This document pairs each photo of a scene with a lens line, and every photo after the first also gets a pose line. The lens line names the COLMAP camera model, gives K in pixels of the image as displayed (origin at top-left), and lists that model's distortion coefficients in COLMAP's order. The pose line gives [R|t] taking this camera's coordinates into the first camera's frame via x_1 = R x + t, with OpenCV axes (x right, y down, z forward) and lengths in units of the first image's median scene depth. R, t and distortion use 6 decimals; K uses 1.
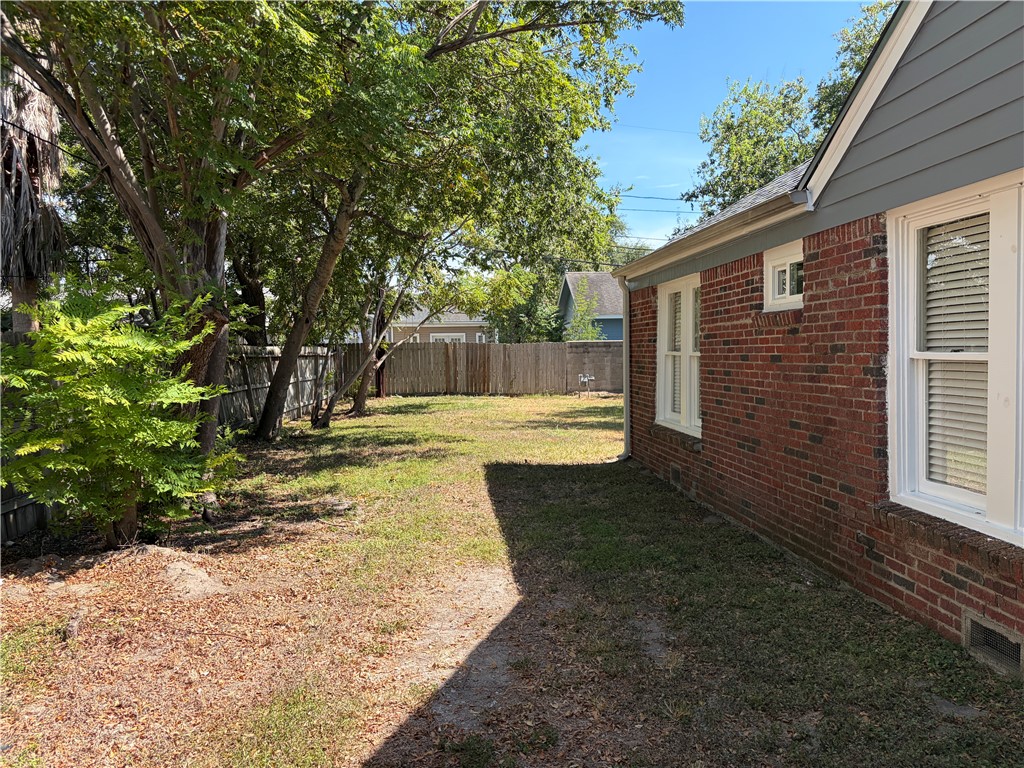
lens RADIAL K [[772.4, 0, 512.0], [0, 772.4, 384.0], [0, 0, 1]] dist [0.070640, -0.088217]
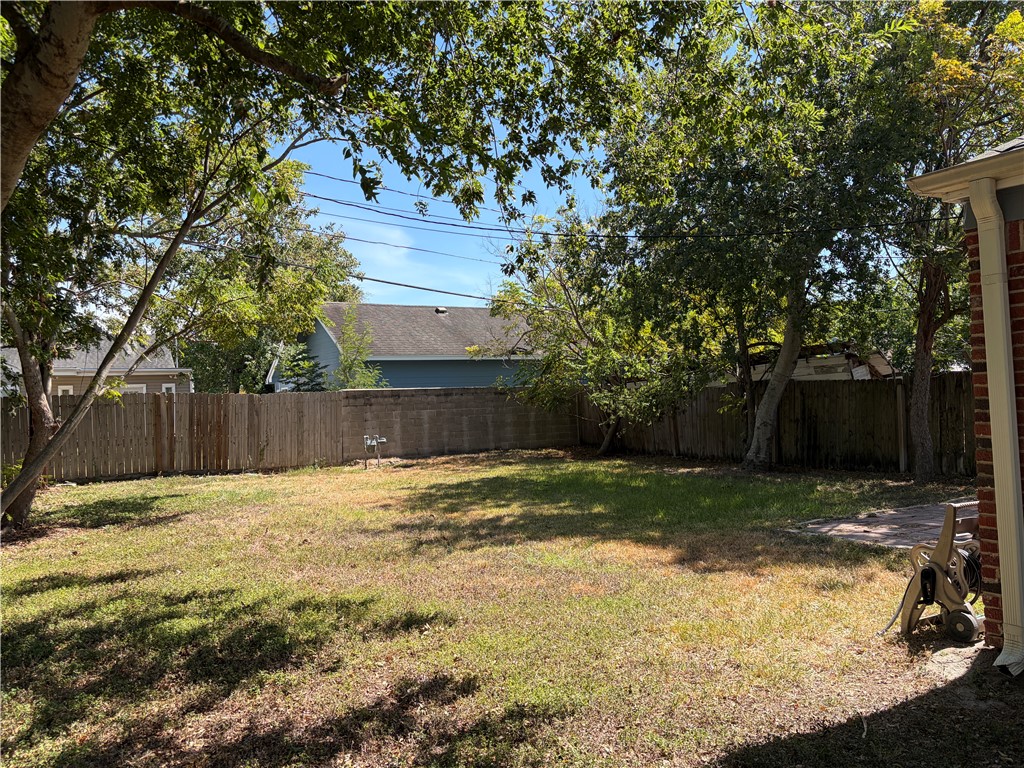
lens RADIAL K [[772.4, 0, 512.0], [0, 772.4, 384.0], [0, 0, 1]] dist [0.070640, -0.088217]
pose [[0.908203, -0.008437, 0.418444, -0.086359], [0.037734, 0.997376, -0.061790, -0.010532], [-0.416825, 0.071907, 0.906138, 0.287261]]
